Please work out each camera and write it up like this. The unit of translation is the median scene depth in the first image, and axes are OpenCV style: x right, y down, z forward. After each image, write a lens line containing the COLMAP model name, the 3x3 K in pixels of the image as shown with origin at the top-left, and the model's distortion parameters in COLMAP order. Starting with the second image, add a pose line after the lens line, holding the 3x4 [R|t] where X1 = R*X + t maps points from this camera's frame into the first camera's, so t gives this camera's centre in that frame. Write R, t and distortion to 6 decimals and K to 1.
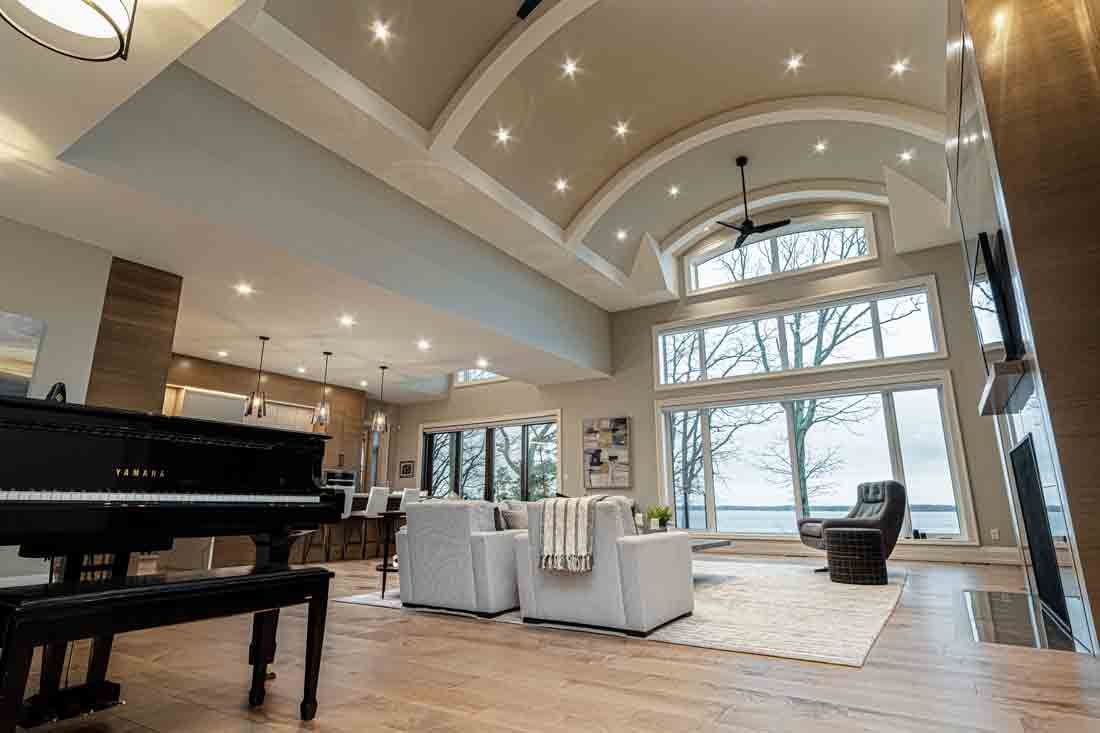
lens RADIAL K [[582.6, 0, 550.0], [0, 582.6, 366.5], [0, 0, 1]] dist [0.000376, 0.000674]
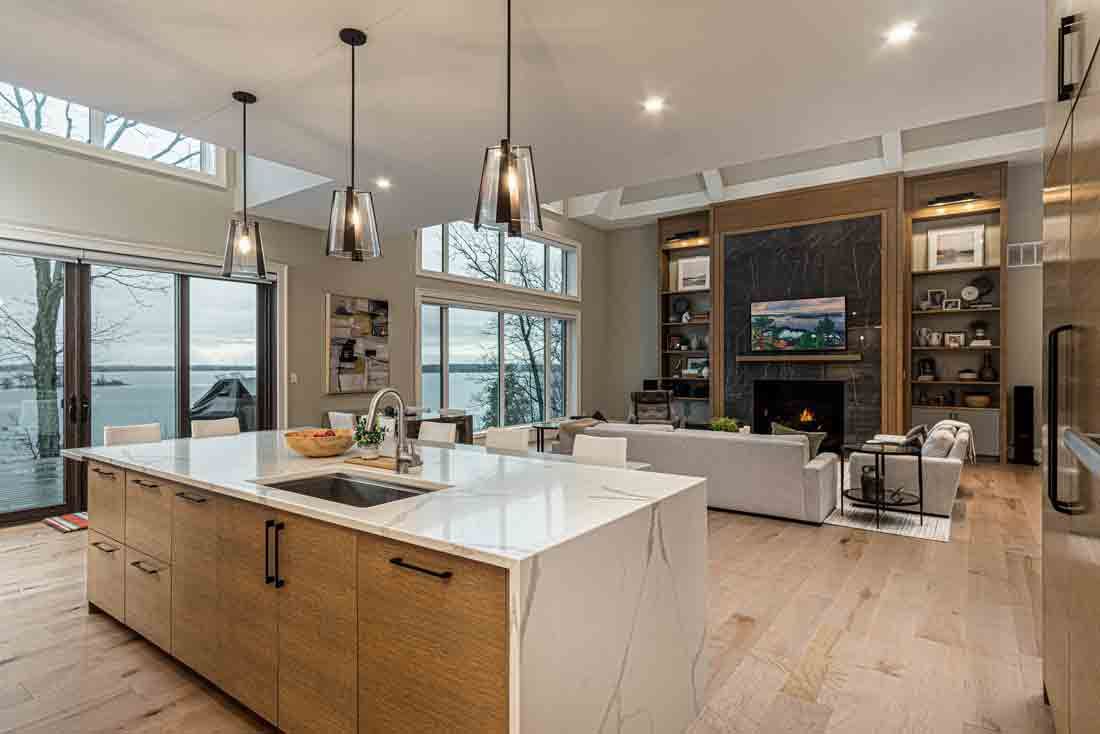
lens RADIAL K [[579.4, 0, 542.9], [0, 579.4, 367.4], [0, 0, 1]] dist [-0.019714, 0.000211]
pose [[0.065671, 0.002363, 0.997839, -0.610315], [-0.233770, 0.972204, 0.013083, 0.114558], [-0.970072, -0.234124, 0.064398, 0.738689]]
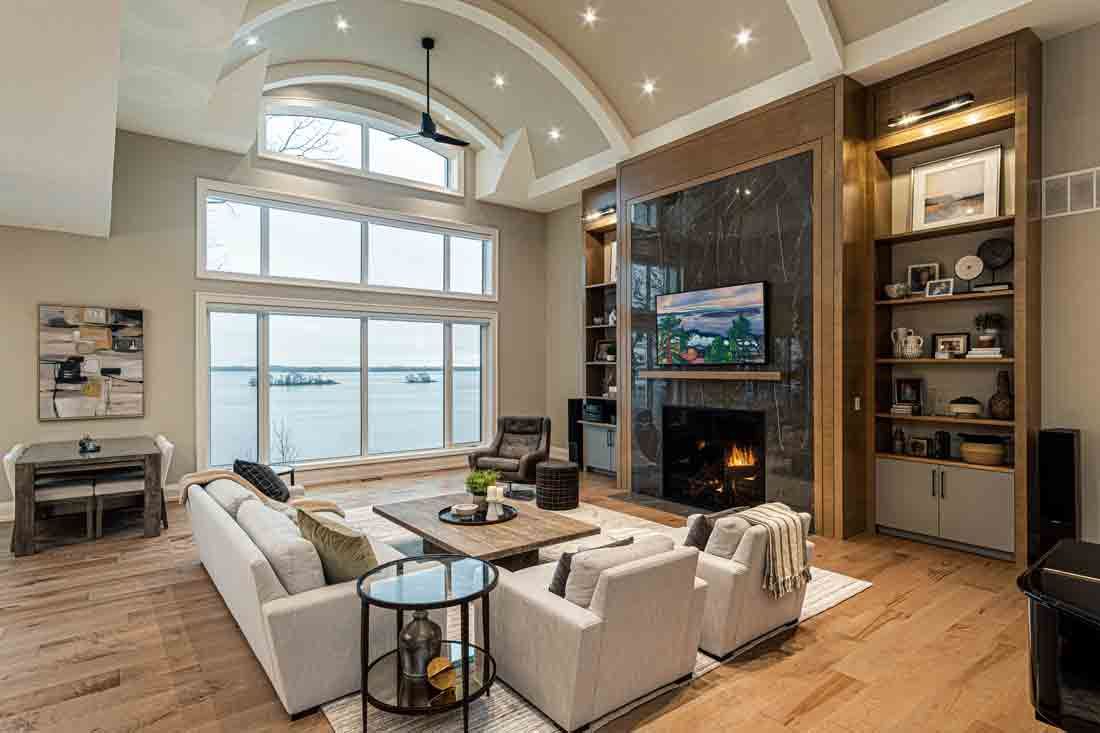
lens RADIAL K [[582.6, 0, 550.0], [0, 582.6, 366.5], [0, 0, 1]] dist [0.000376, 0.000674]
pose [[0.329121, 0.005643, 0.944271, -0.327018], [-0.221592, 0.972520, 0.071423, 0.002756], [-0.917920, -0.232750, 0.321327, 0.369806]]
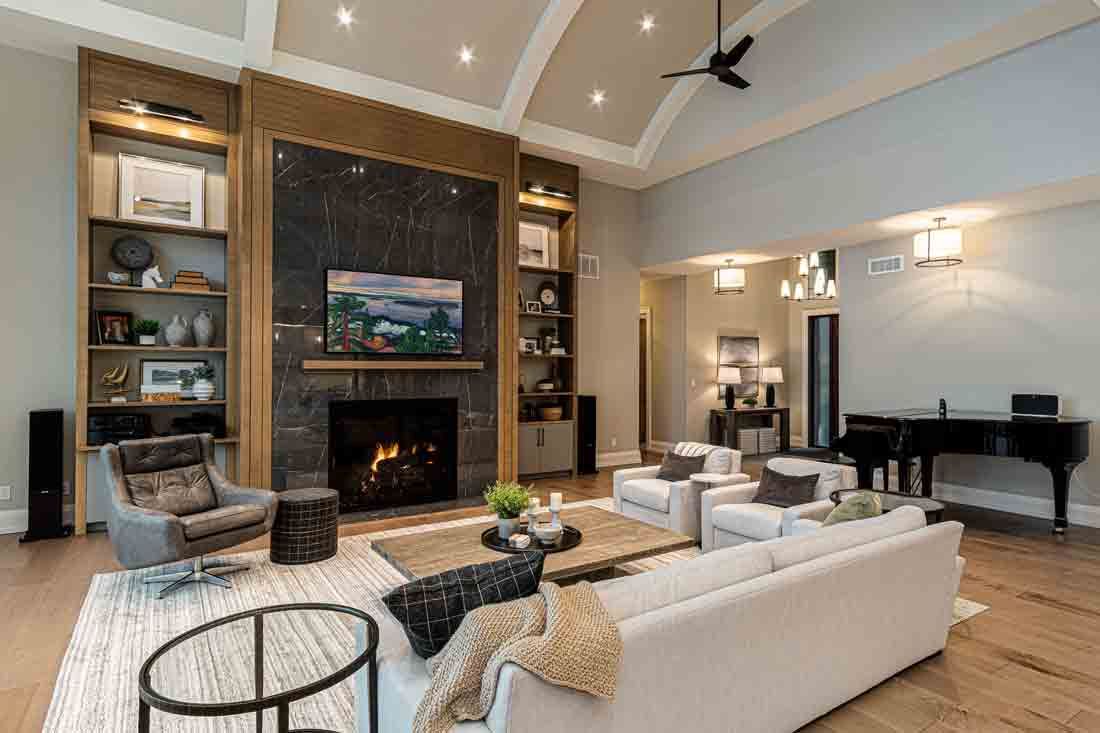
lens RADIAL K [[579.4, 0, 542.9], [0, 579.4, 366.9], [0, 0, 1]] dist [-0.019714, 0.000211]
pose [[-0.918556, 0.006002, 0.395246, -0.048403], [-0.089275, 0.970901, -0.222218, 0.139083], [-0.385078, -0.239405, -0.891291, 0.884169]]
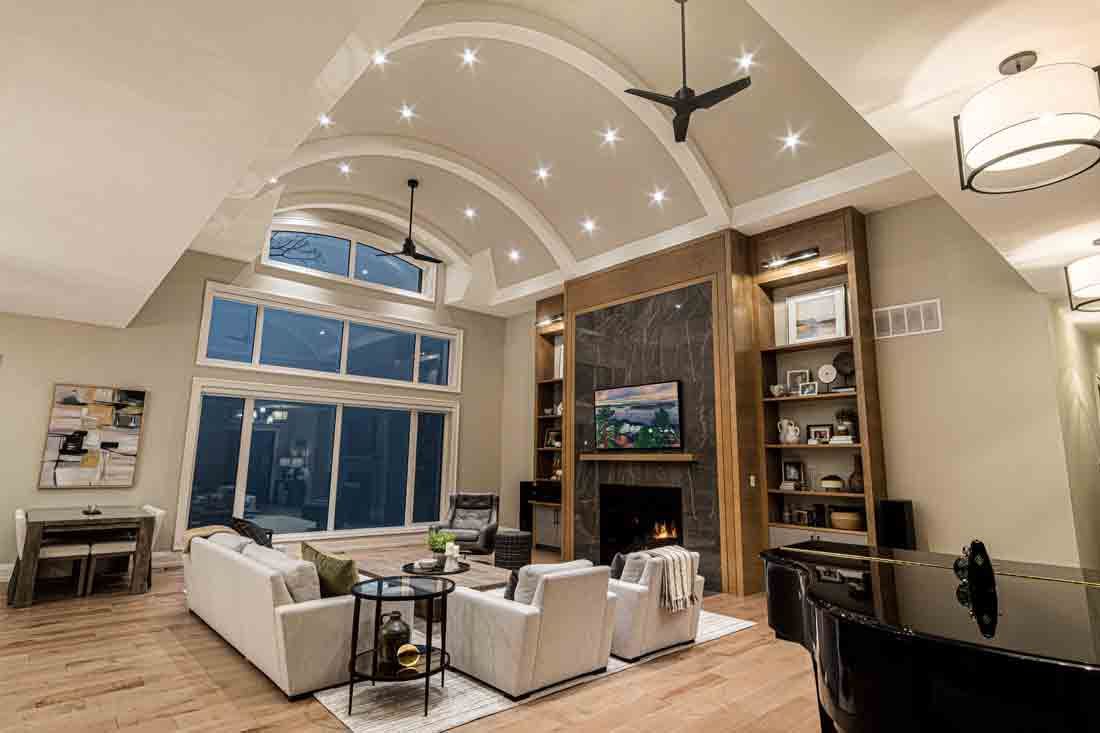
lens RADIAL K [[576.1, 0, 551.5], [0, 576.1, 362.4], [0, 0, 1]] dist [-0.002580, -0.000052]
pose [[0.259454, 0.175621, 0.949653, -0.427349], [-0.241887, 0.963801, -0.112152, 0.010312], [-0.934973, -0.200611, 0.292543, 0.323850]]
